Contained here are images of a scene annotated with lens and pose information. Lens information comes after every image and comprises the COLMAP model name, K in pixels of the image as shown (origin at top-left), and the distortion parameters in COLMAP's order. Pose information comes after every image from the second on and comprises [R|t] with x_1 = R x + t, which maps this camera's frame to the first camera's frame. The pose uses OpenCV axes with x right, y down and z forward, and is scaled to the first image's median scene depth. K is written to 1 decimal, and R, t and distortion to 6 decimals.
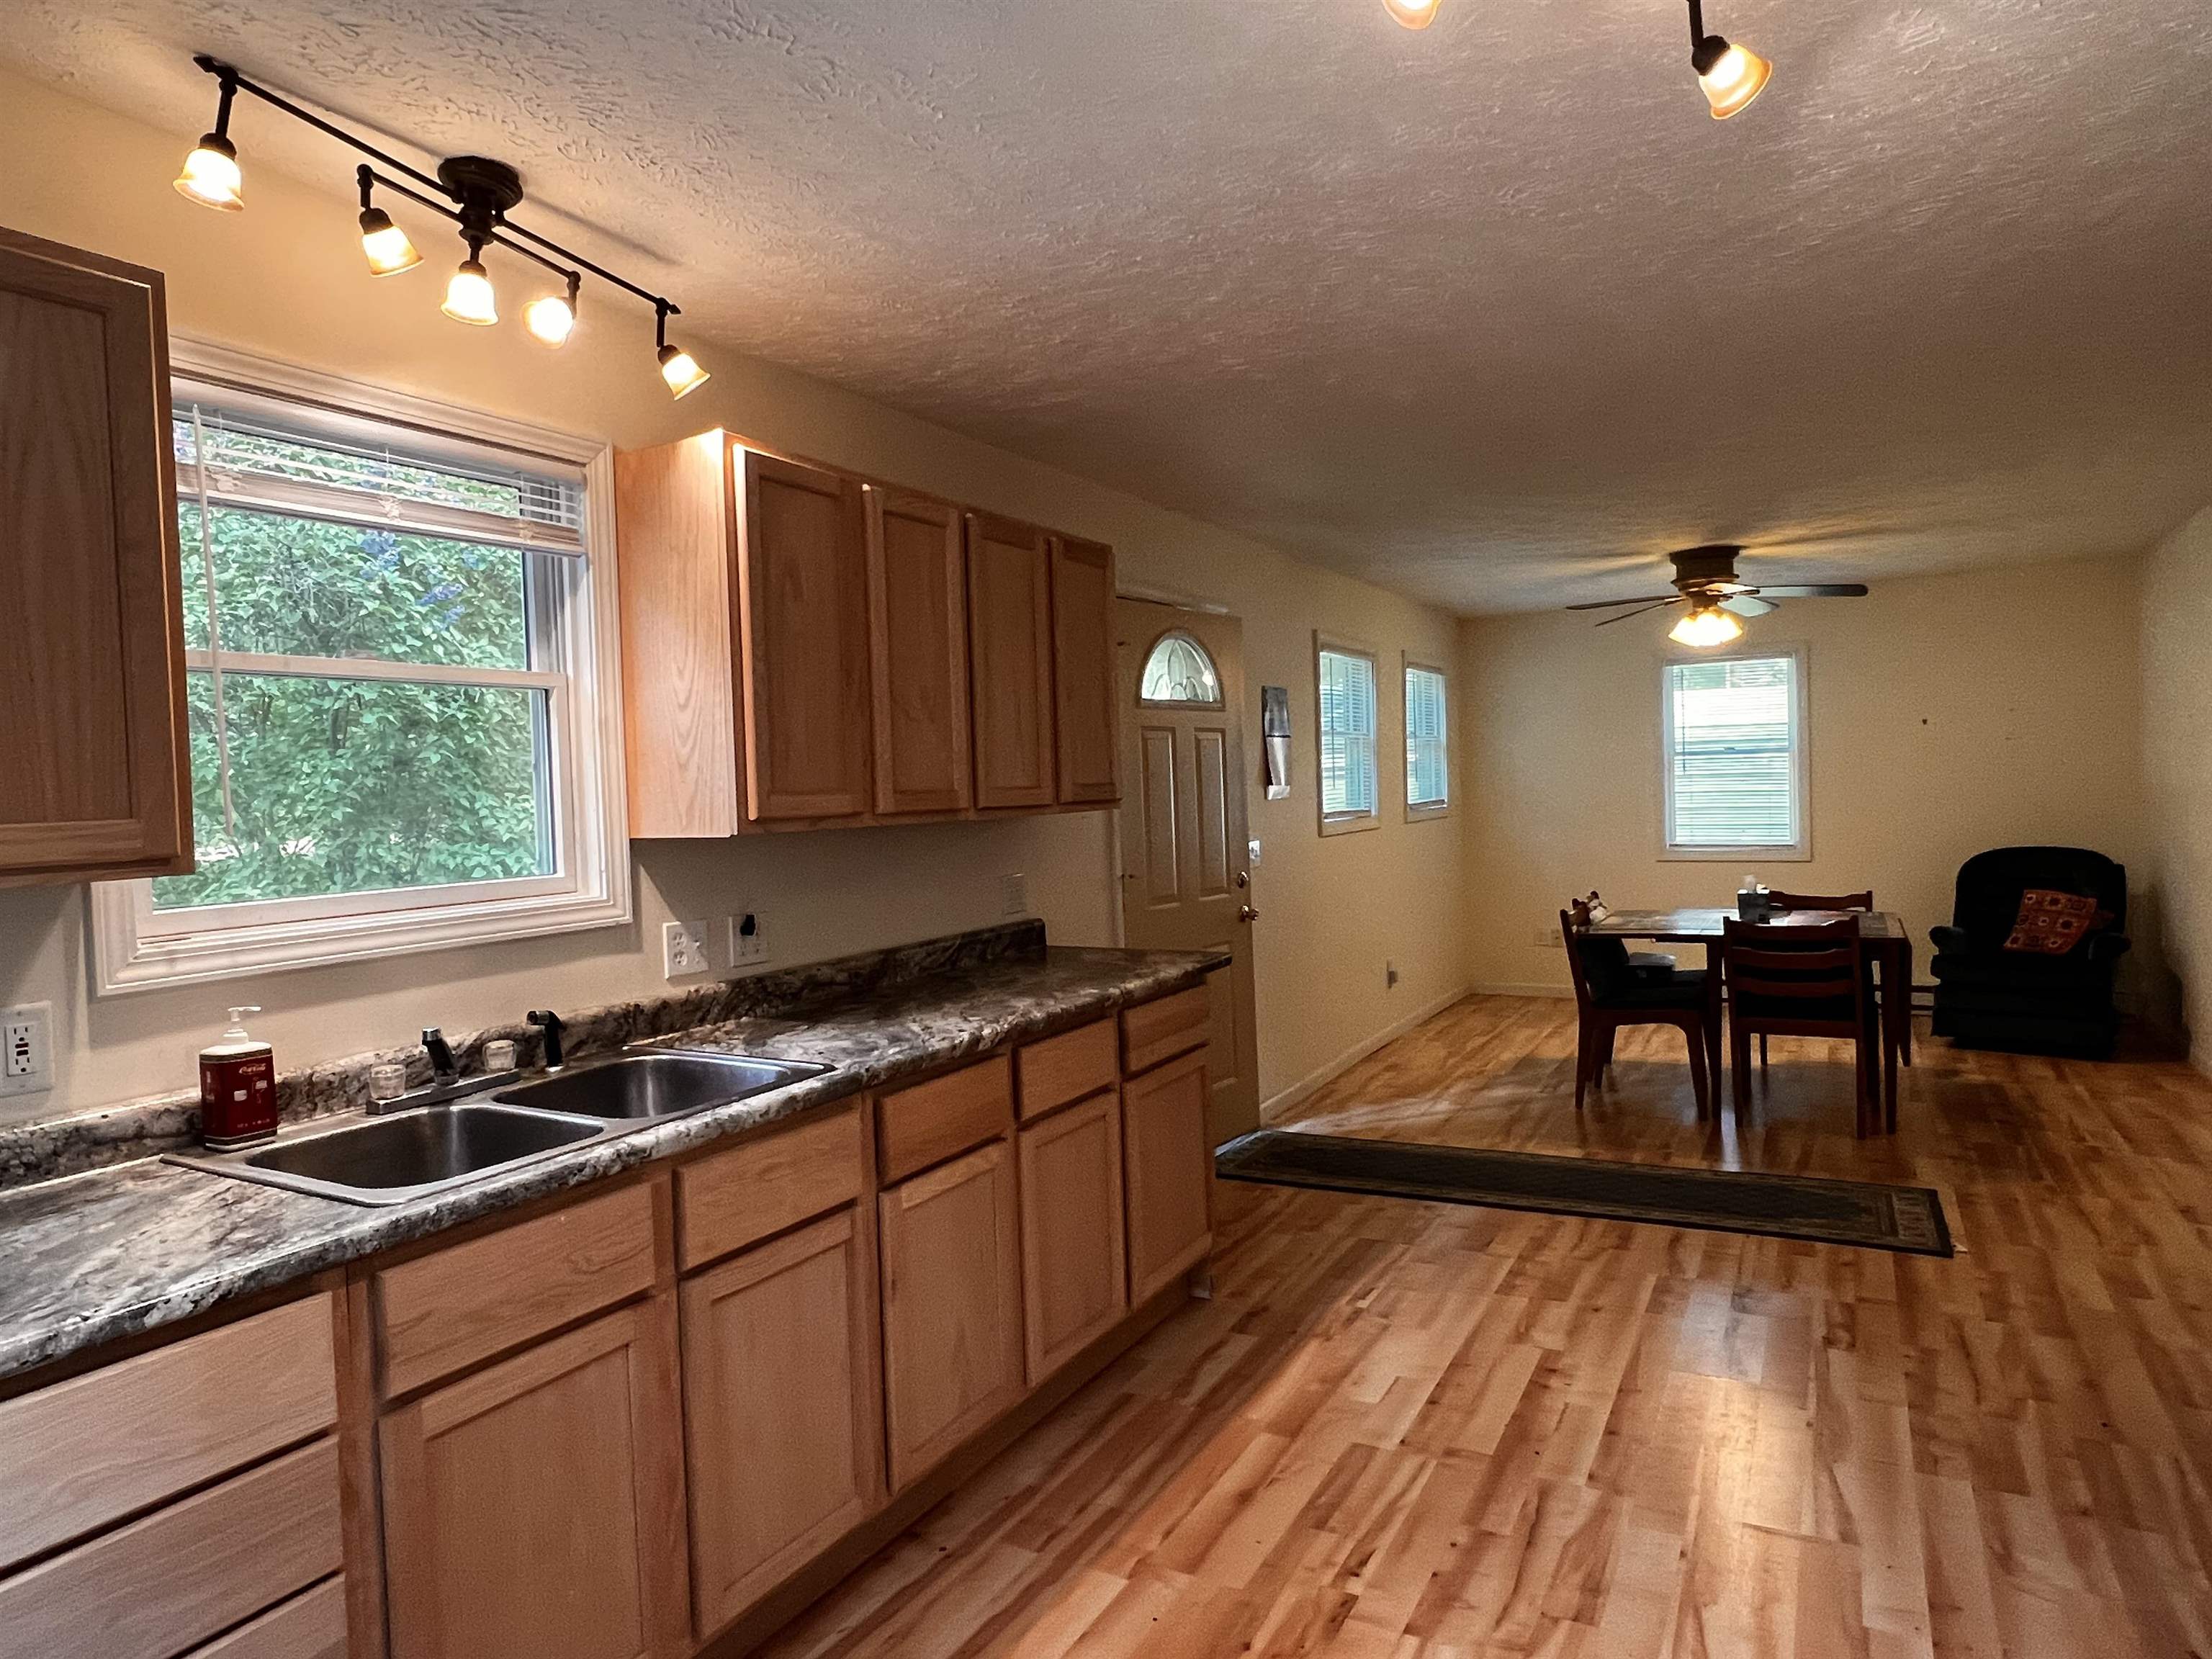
lens RADIAL K [[1324.4, 0, 1096.9], [0, 1324.4, 836.4], [0, 0, 1]] dist [-0.005589, 0.002180]
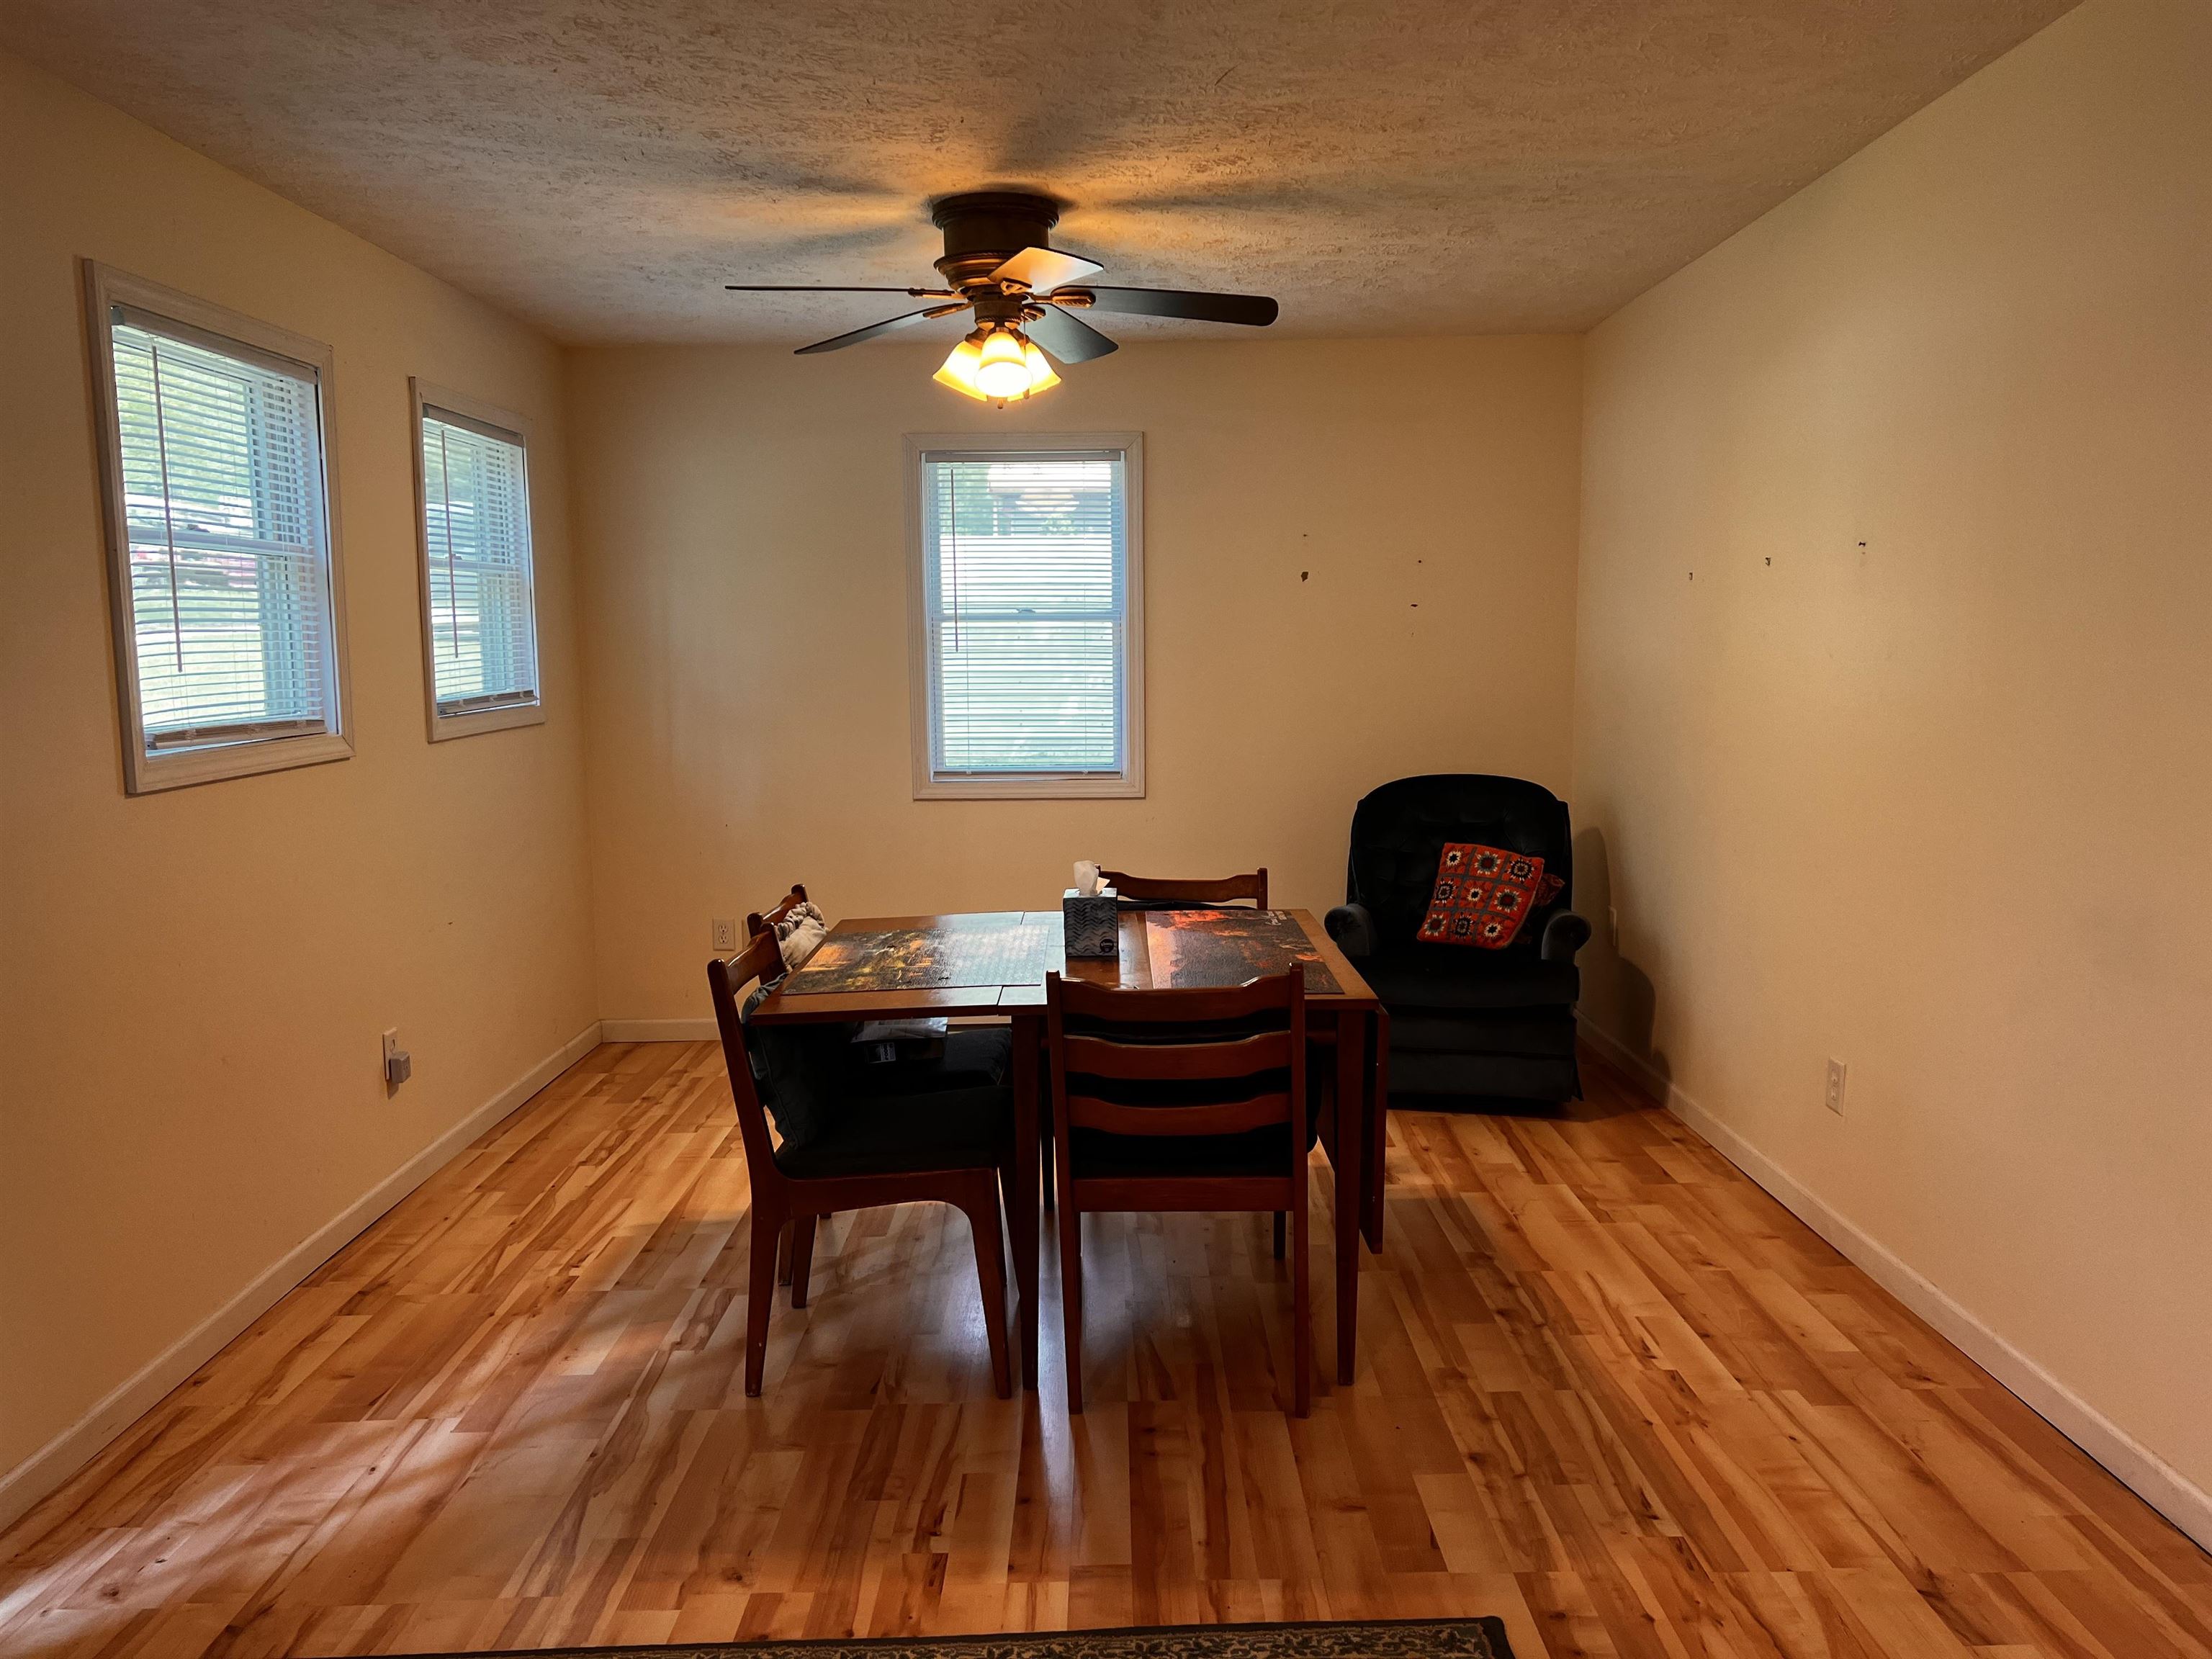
lens RADIAL K [[1660.9, 0, 1126.4], [0, 1660.9, 833.9], [0, 0, 1]] dist [-0.003461, -0.010298]
pose [[0.866622, -0.033567, 0.497835, 0.172504], [-0.001387, 0.997569, 0.069676, -0.021820], [-0.498963, -0.061074, 0.864468, 0.397373]]
